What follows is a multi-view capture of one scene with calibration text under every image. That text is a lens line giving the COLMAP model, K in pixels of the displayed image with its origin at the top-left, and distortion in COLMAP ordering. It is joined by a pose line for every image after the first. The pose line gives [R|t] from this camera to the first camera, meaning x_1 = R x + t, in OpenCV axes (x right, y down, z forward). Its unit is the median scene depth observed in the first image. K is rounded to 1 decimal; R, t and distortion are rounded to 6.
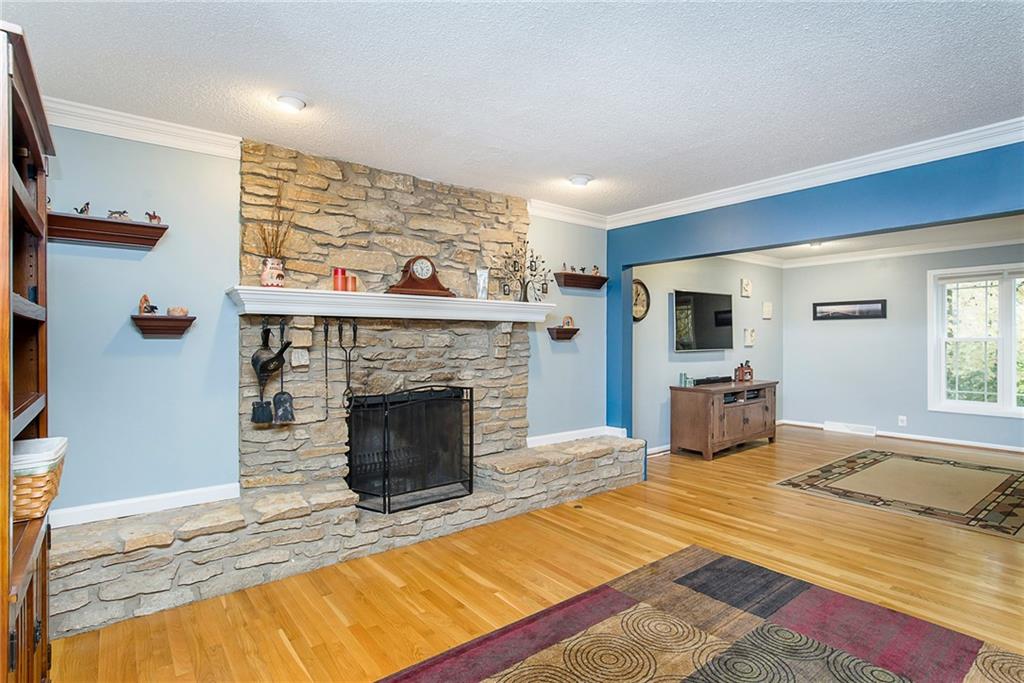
lens RADIAL K [[517.6, 0, 512.9], [0, 517.6, 336.0], [0, 0, 1]] dist [-0.016449, 0.009374]
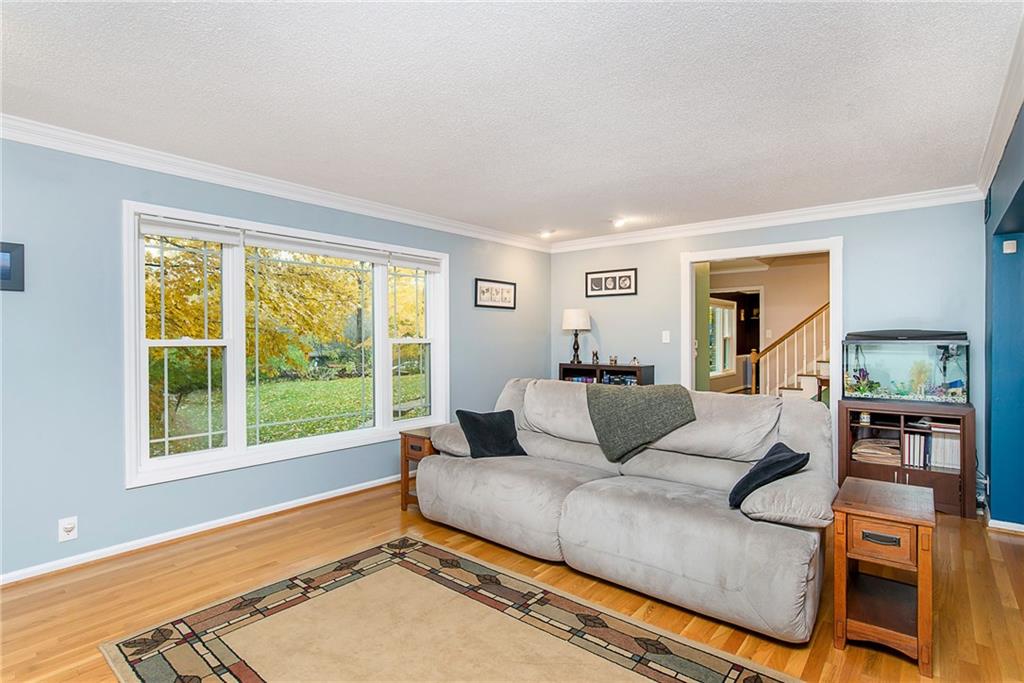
lens RADIAL K [[517.6, 0, 518.1], [0, 517.6, 339.2], [0, 0, 1]] dist [-0.016449, 0.009374]
pose [[-0.216449, 0.003079, 0.976289, 0.413112], [-0.002908, 0.999989, -0.003798, 0.007777], [-0.976290, -0.003661, -0.216438, 1.198408]]
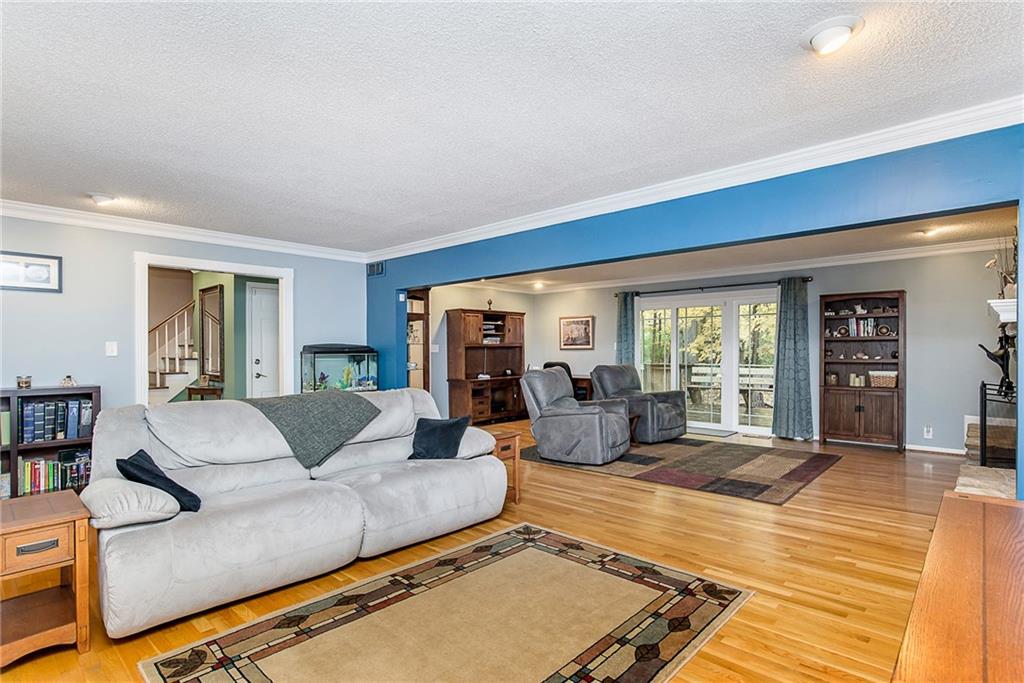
lens RADIAL K [[517.6, 0, 506.6], [0, 517.6, 351.3], [0, 0, 1]] dist [-0.016449, 0.009374]
pose [[-0.989677, 0.009473, -0.143005, 0.986812], [0.009247, 0.999955, 0.002244, 0.006586], [0.143020, 0.000899, -0.989719, 1.771313]]
